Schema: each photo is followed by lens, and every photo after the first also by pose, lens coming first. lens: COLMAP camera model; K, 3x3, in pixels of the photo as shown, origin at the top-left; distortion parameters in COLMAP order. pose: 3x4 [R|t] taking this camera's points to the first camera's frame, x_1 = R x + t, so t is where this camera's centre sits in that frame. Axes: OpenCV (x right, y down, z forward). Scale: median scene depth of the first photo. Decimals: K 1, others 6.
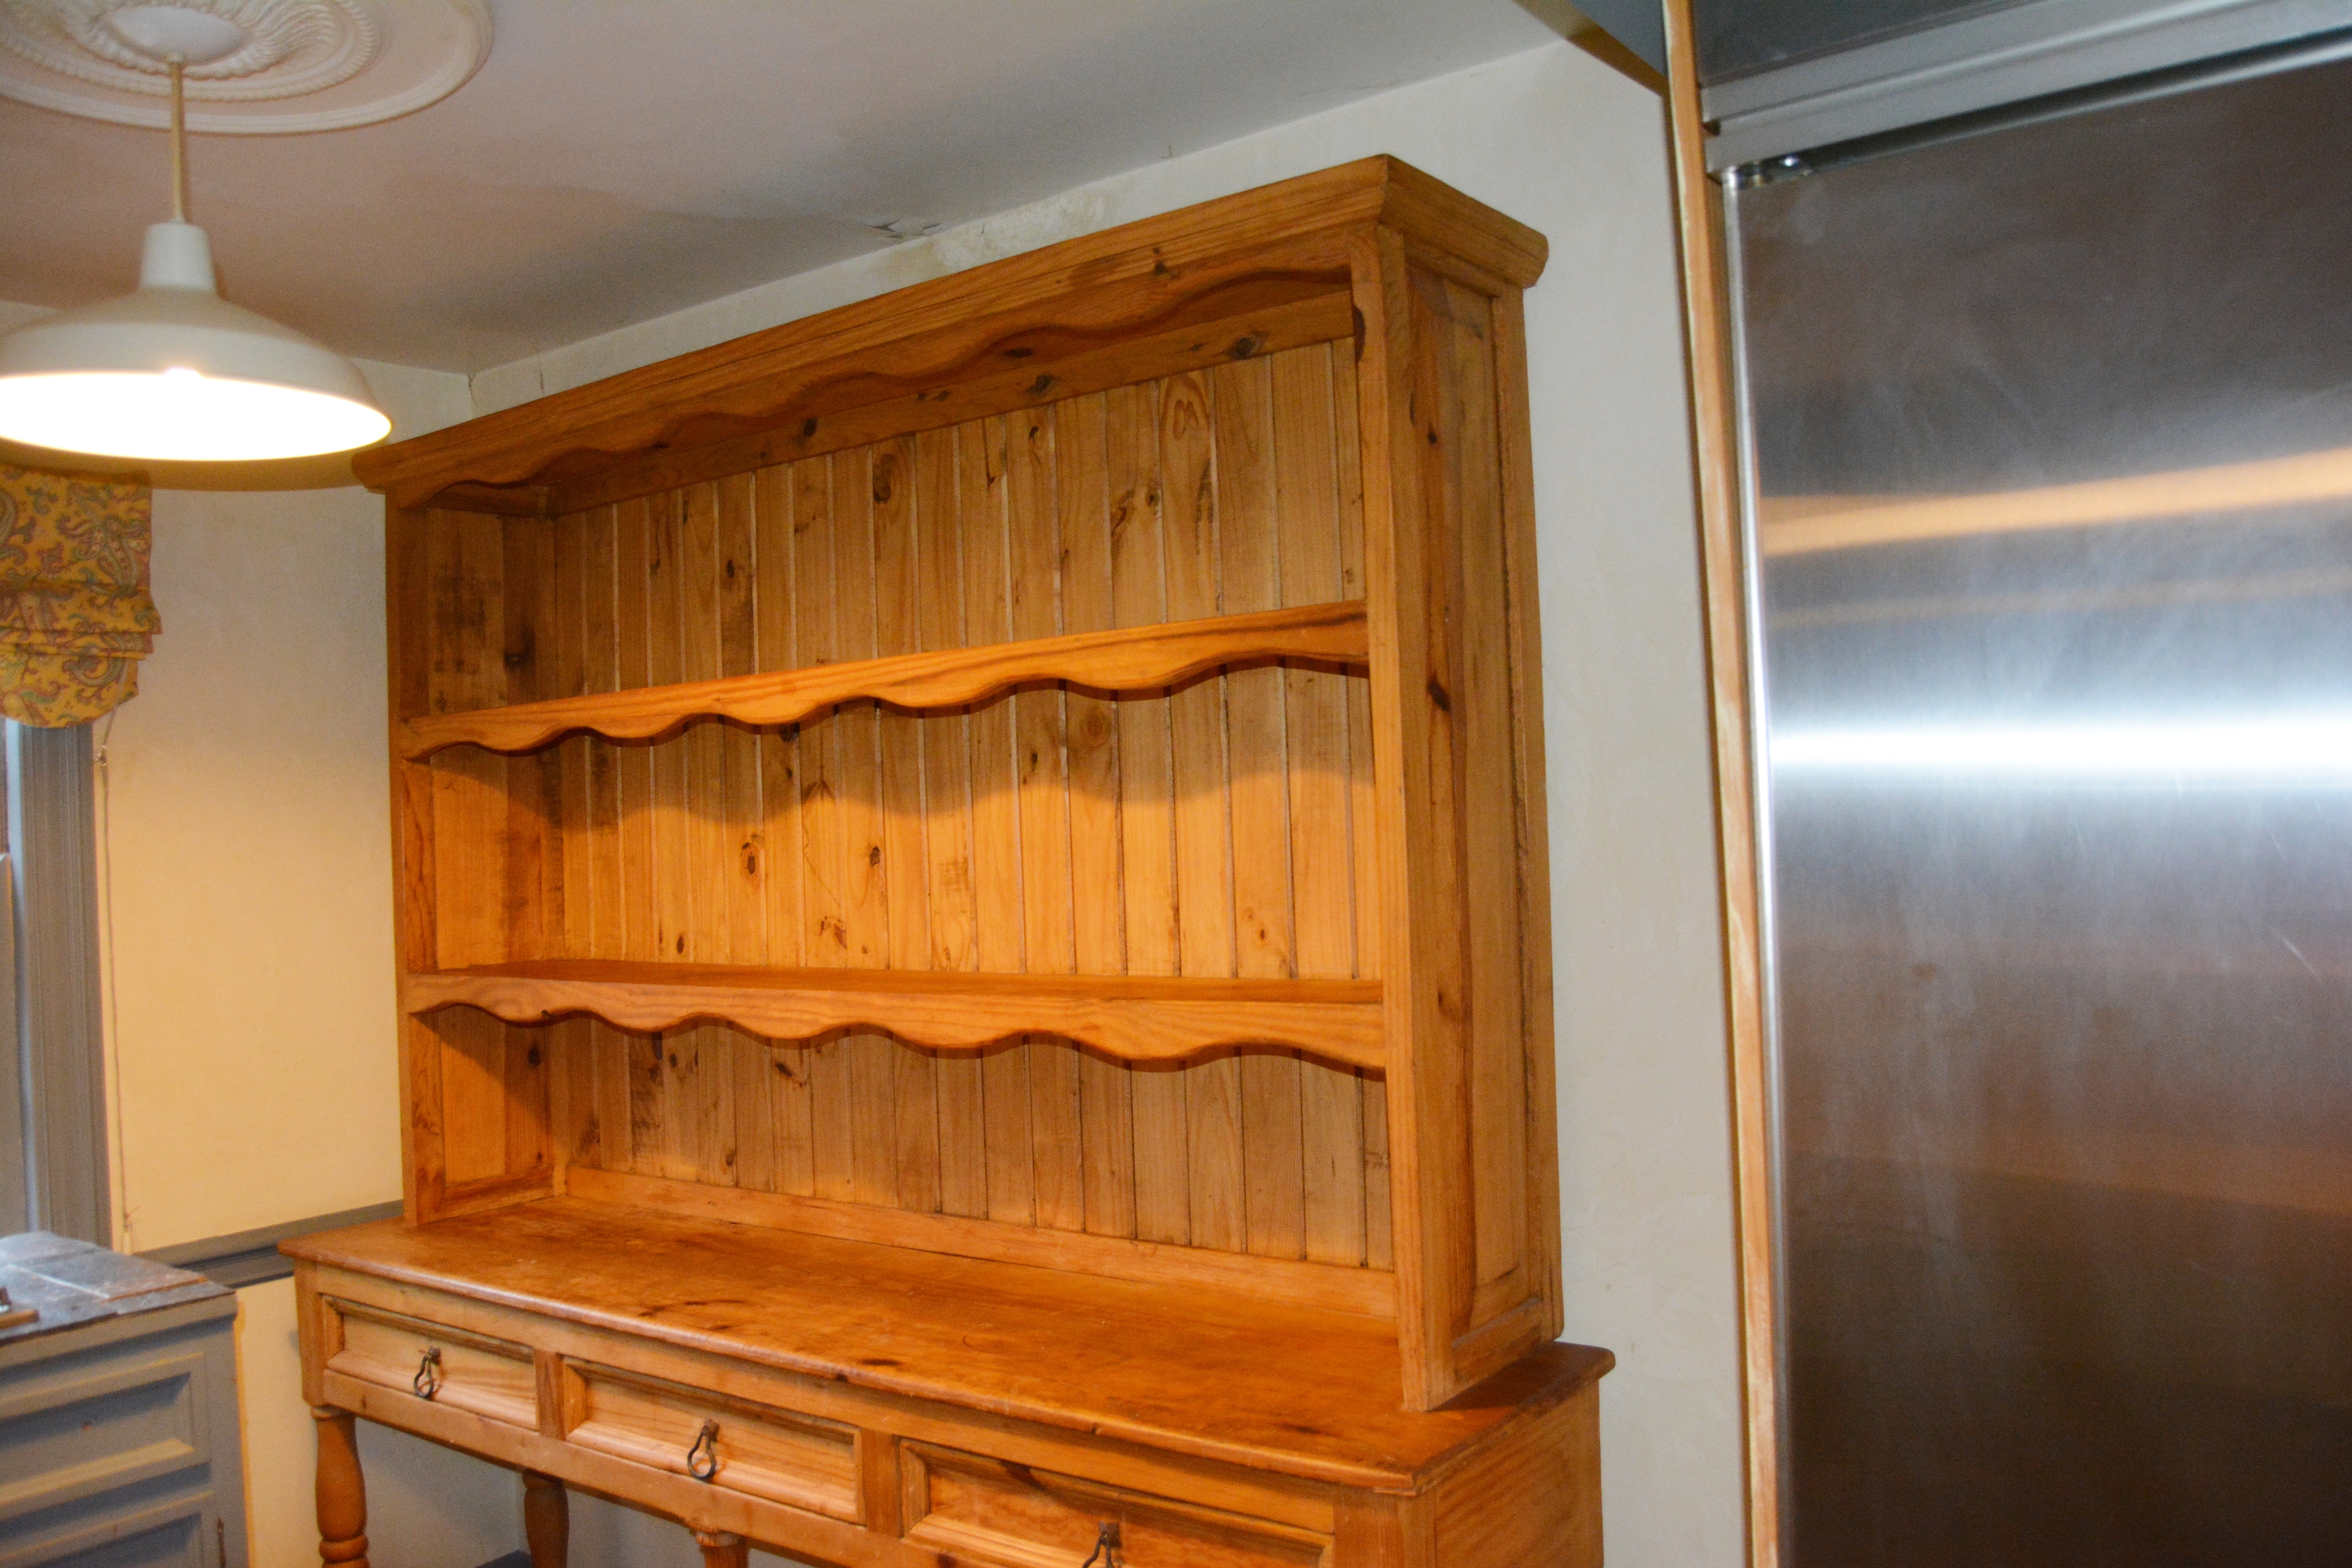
lens RADIAL K [[1853.4, 0, 1173.5], [0, 1853.4, 796.6], [0, 0, 1]] dist [-0.091154, 0.032633]
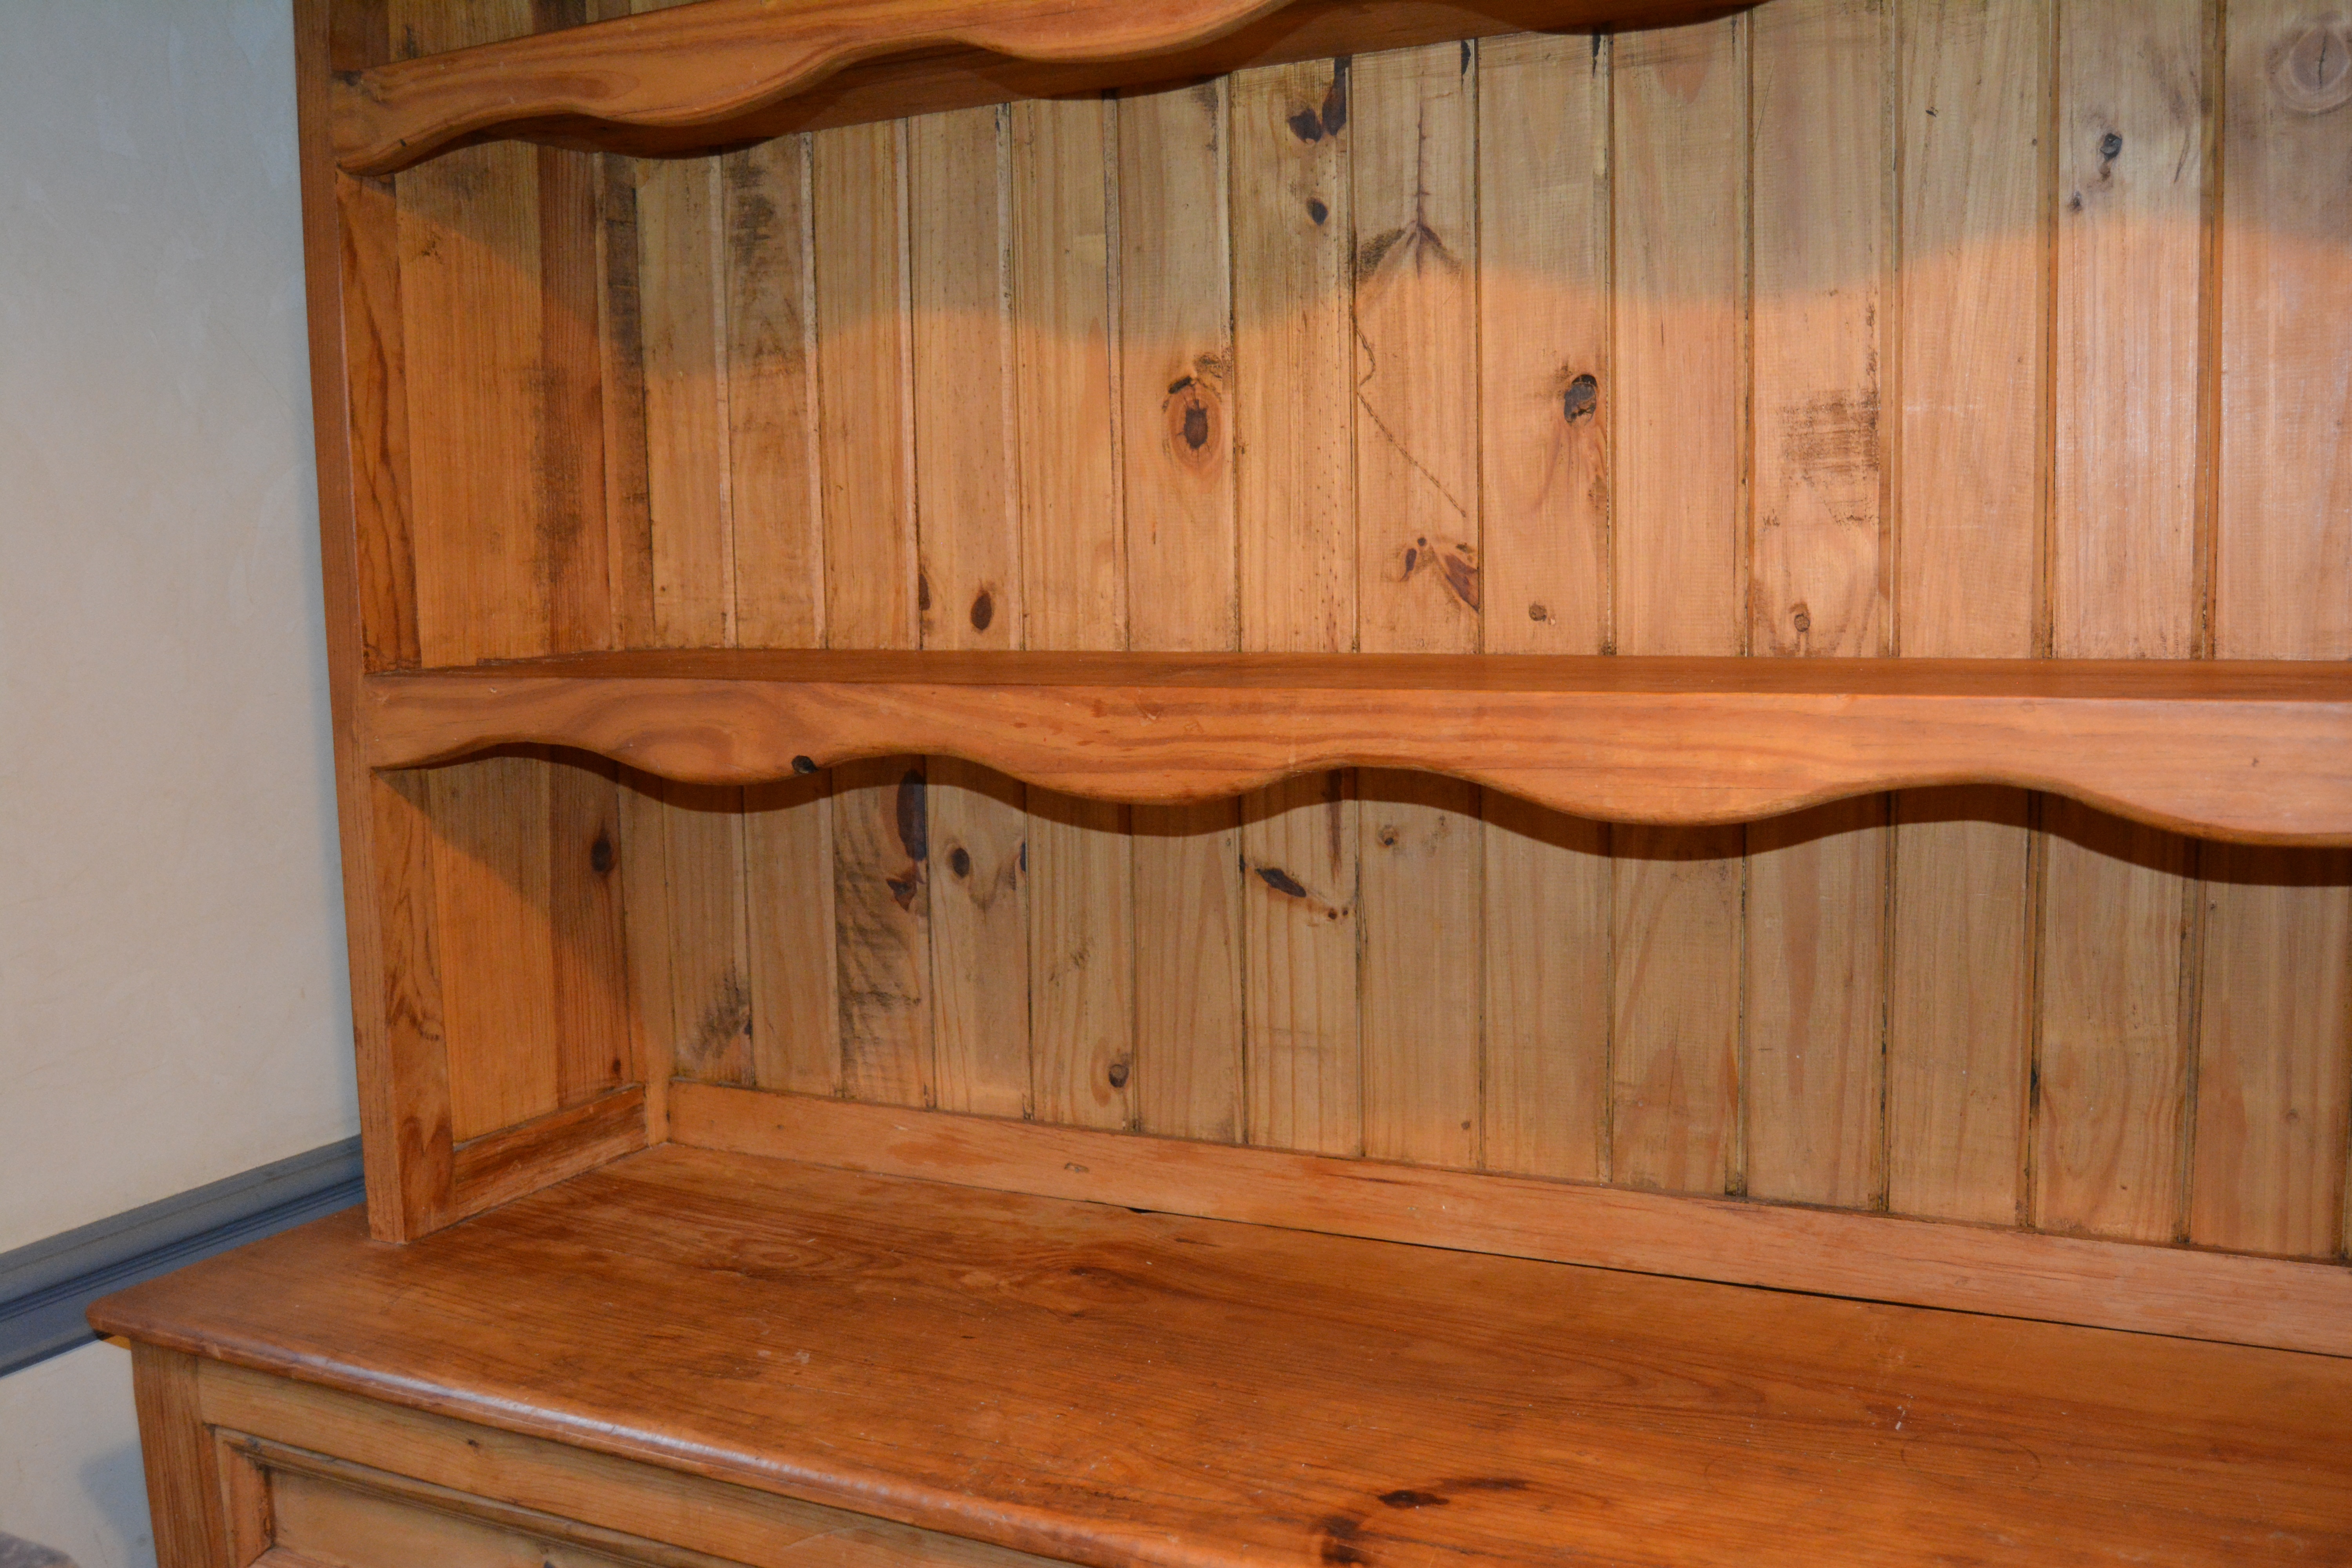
lens RADIAL K [[2149.8, 0, 1176.0], [0, 2149.8, 784.0], [0, 0, 1]] dist [-0.071915, 0.003879]
pose [[0.986797, -0.006974, 0.161810, -0.376341], [-0.013560, 0.992007, 0.125449, 0.068107], [-0.161392, -0.125987, 0.978816, 0.571445]]
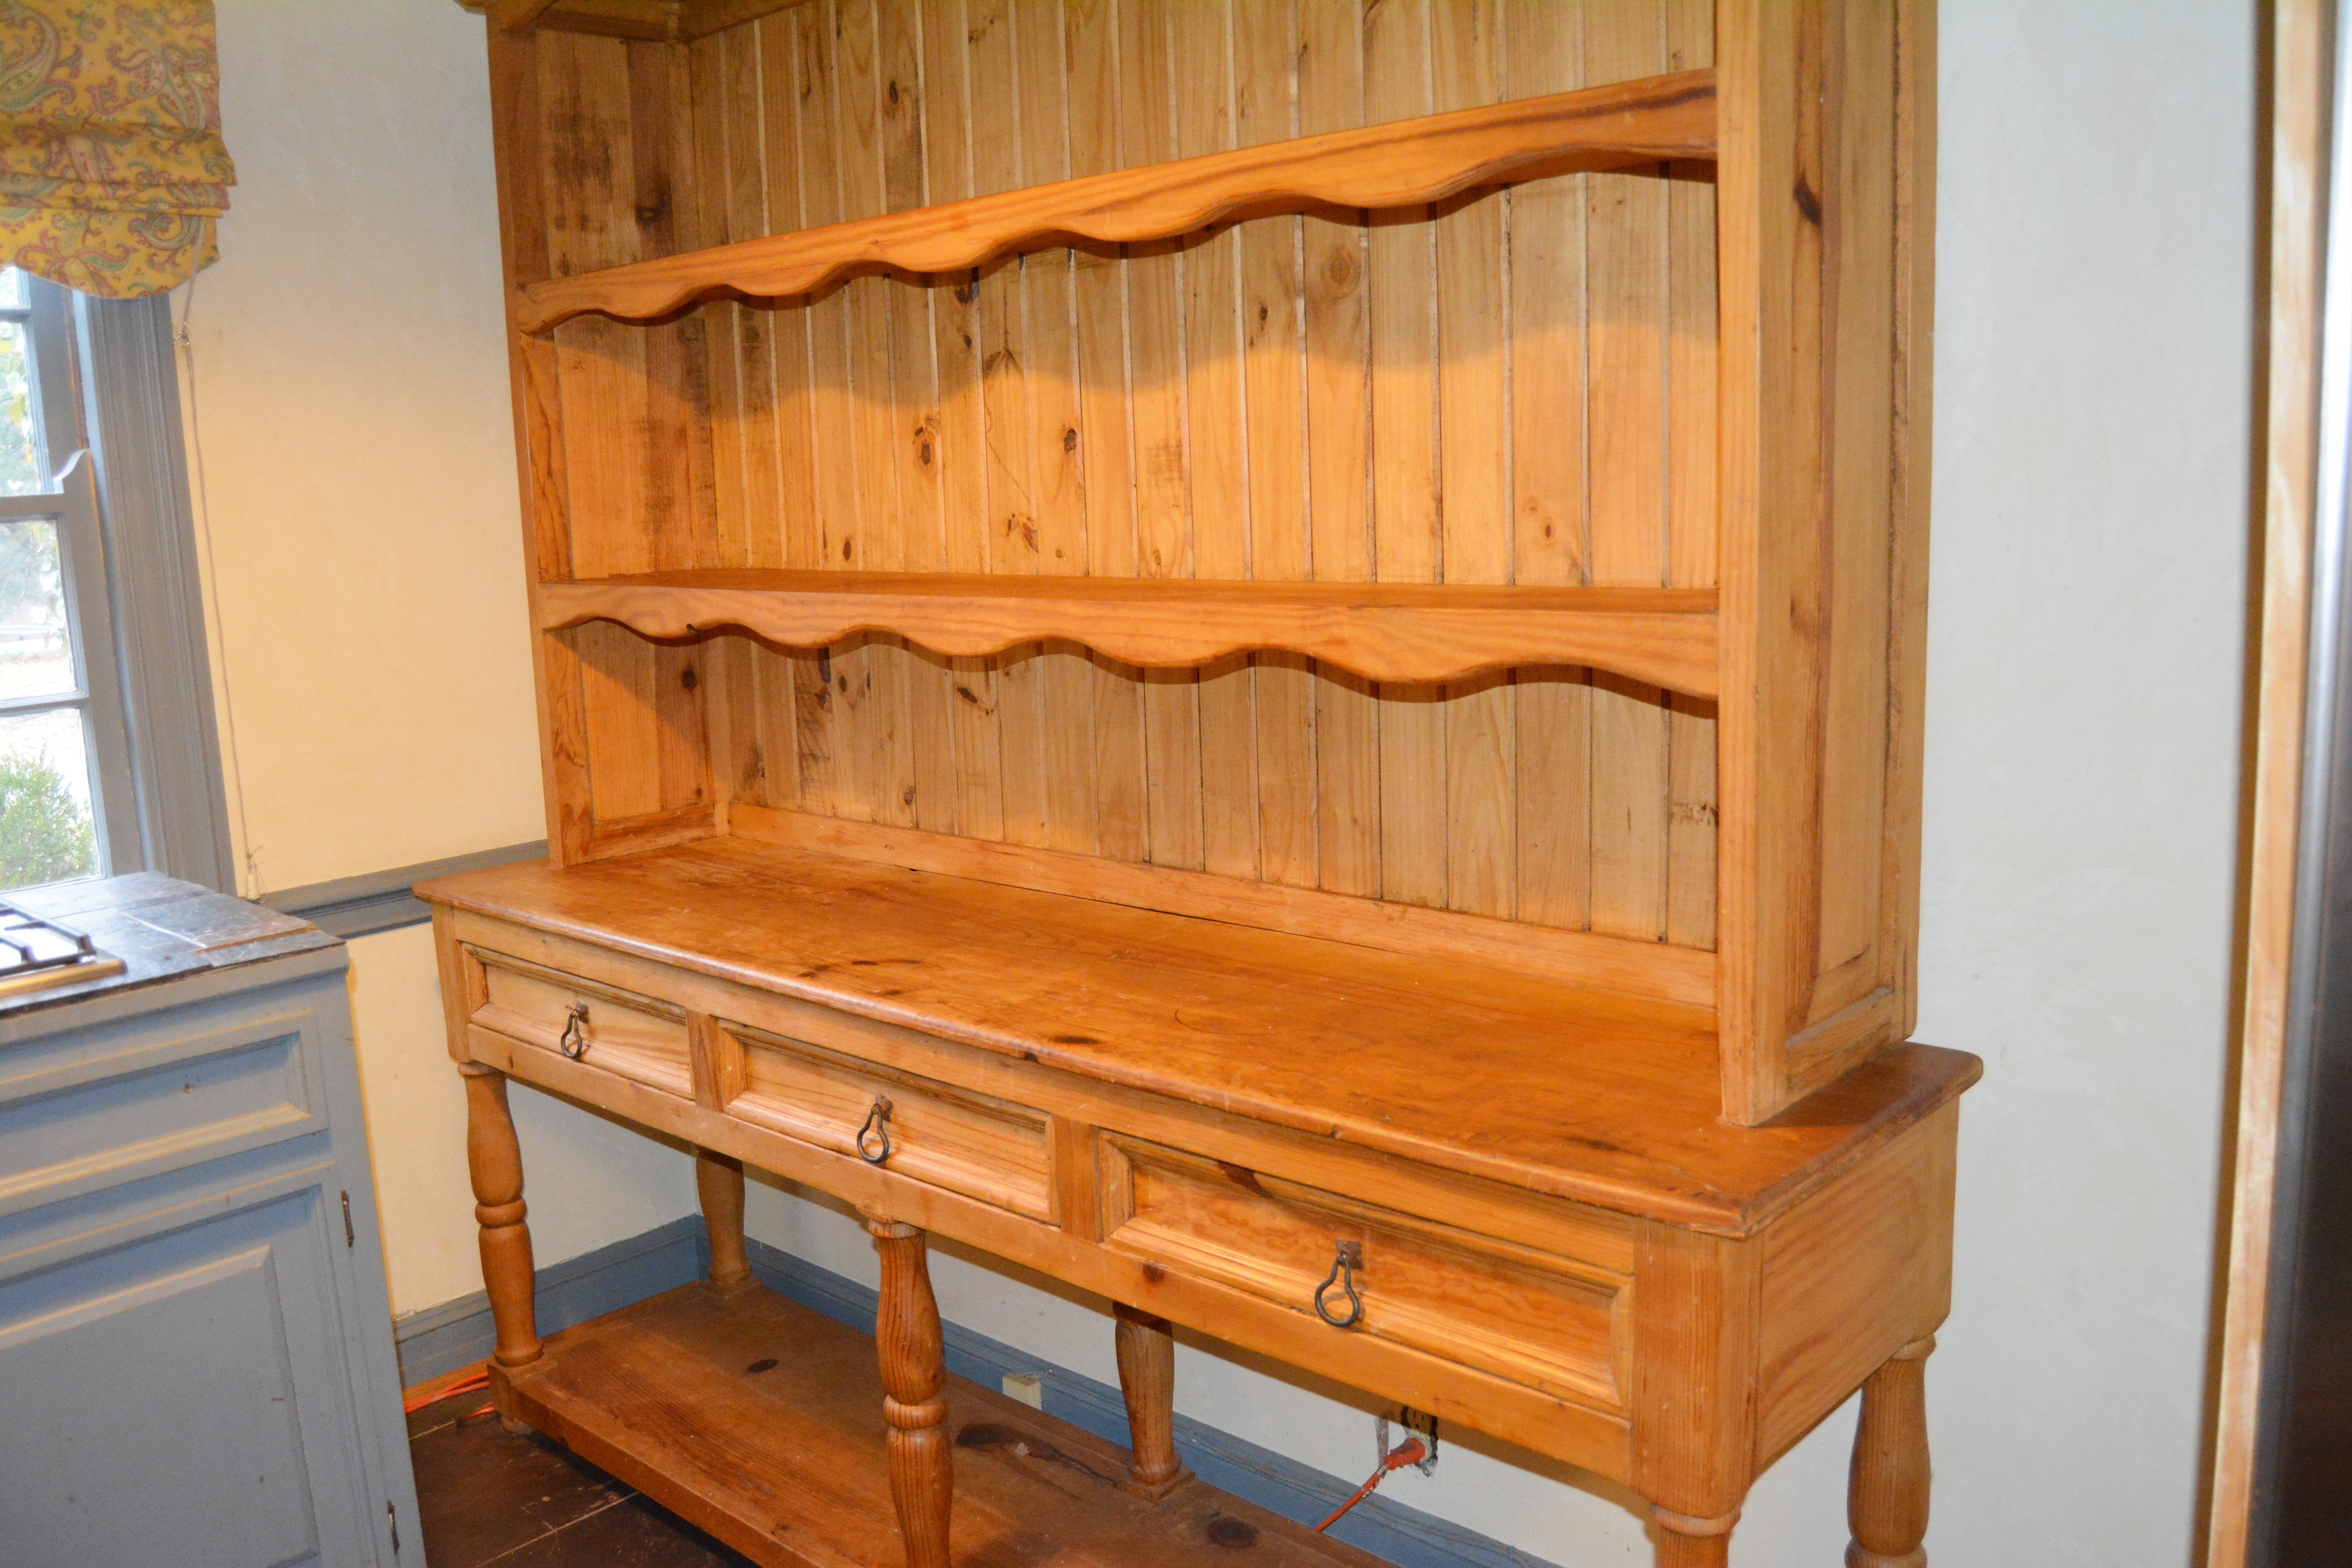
lens RADIAL K [[1969.2, 0, 1179.0], [0, 1969.2, 788.4], [0, 0, 1]] dist [-0.085826, 0.031262]
pose [[0.993652, 0.019534, -0.110792, -0.013622], [0.001370, 0.982637, 0.185536, 0.025009], [0.112492, -0.184509, 0.976372, 0.128880]]
